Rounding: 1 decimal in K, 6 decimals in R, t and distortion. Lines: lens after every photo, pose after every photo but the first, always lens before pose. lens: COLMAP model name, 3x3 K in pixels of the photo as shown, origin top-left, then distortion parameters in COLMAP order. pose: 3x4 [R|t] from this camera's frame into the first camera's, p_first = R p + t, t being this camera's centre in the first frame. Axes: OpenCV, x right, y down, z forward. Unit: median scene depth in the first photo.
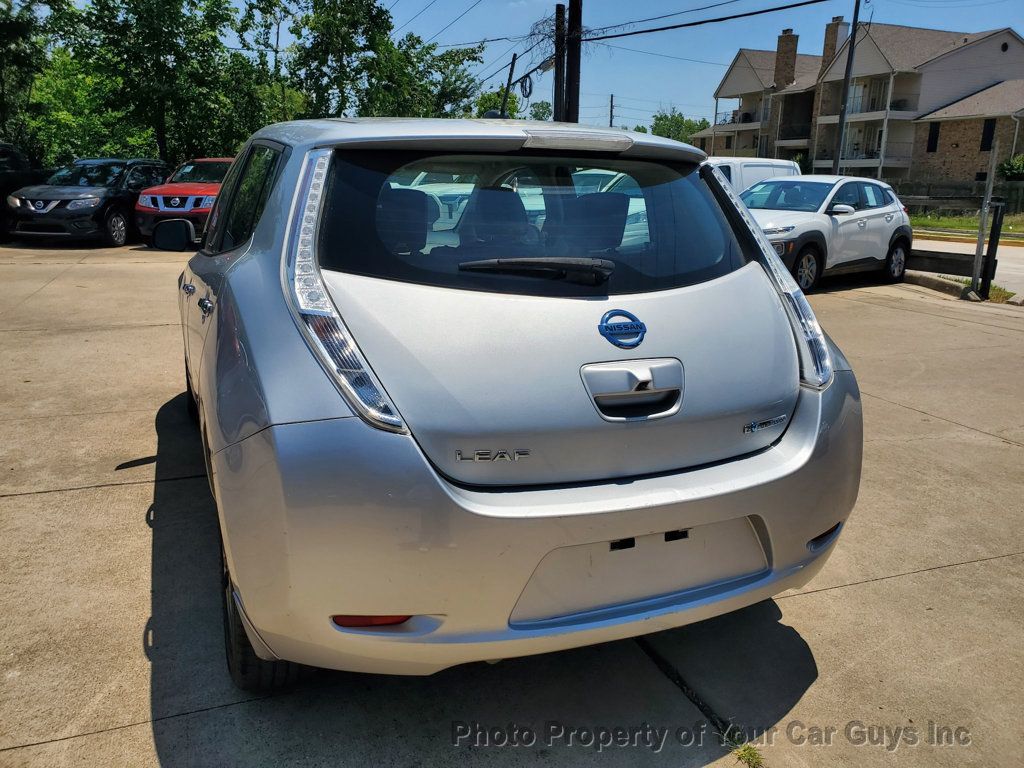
lens RADIAL K [[802.4, 0, 517.8], [0, 802.4, 375.8], [0, 0, 1]] dist [0.000427, 0.015927]
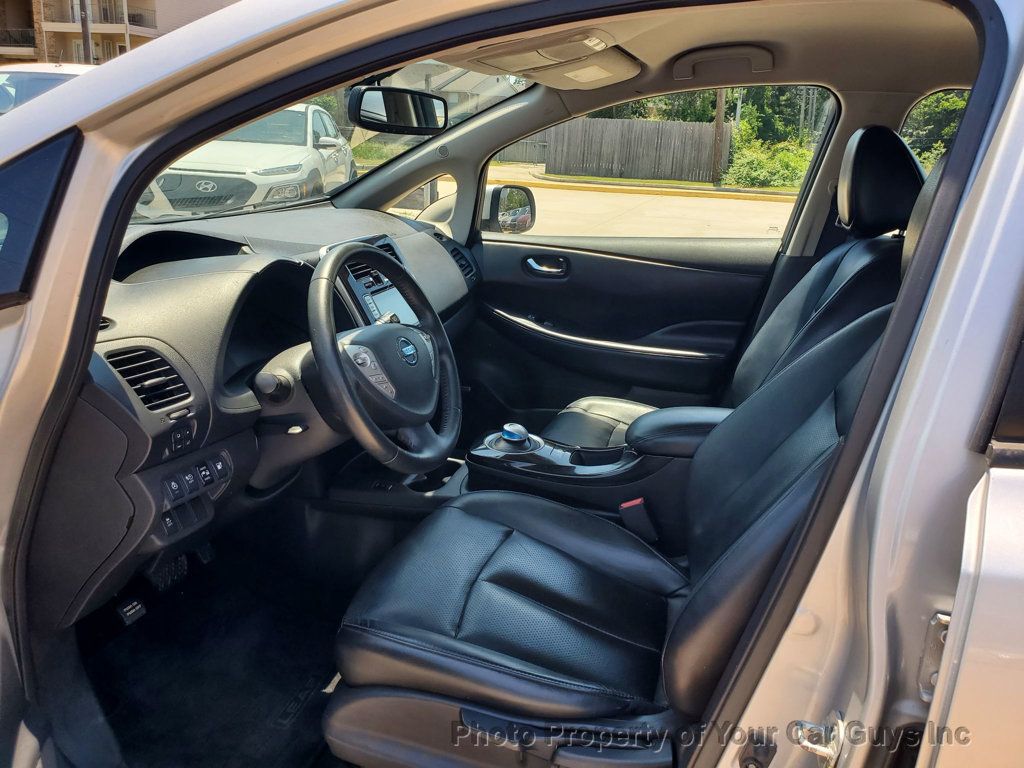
lens RADIAL K [[802.4, 0, 514.2], [0, 802.4, 376.9], [0, 0, 1]] dist [0.000427, 0.015927]
pose [[0.631571, -0.212618, 0.745595, -0.101522], [0.143624, 0.977103, 0.156976, -0.036284], [-0.761899, 0.007943, 0.647647, 0.157167]]
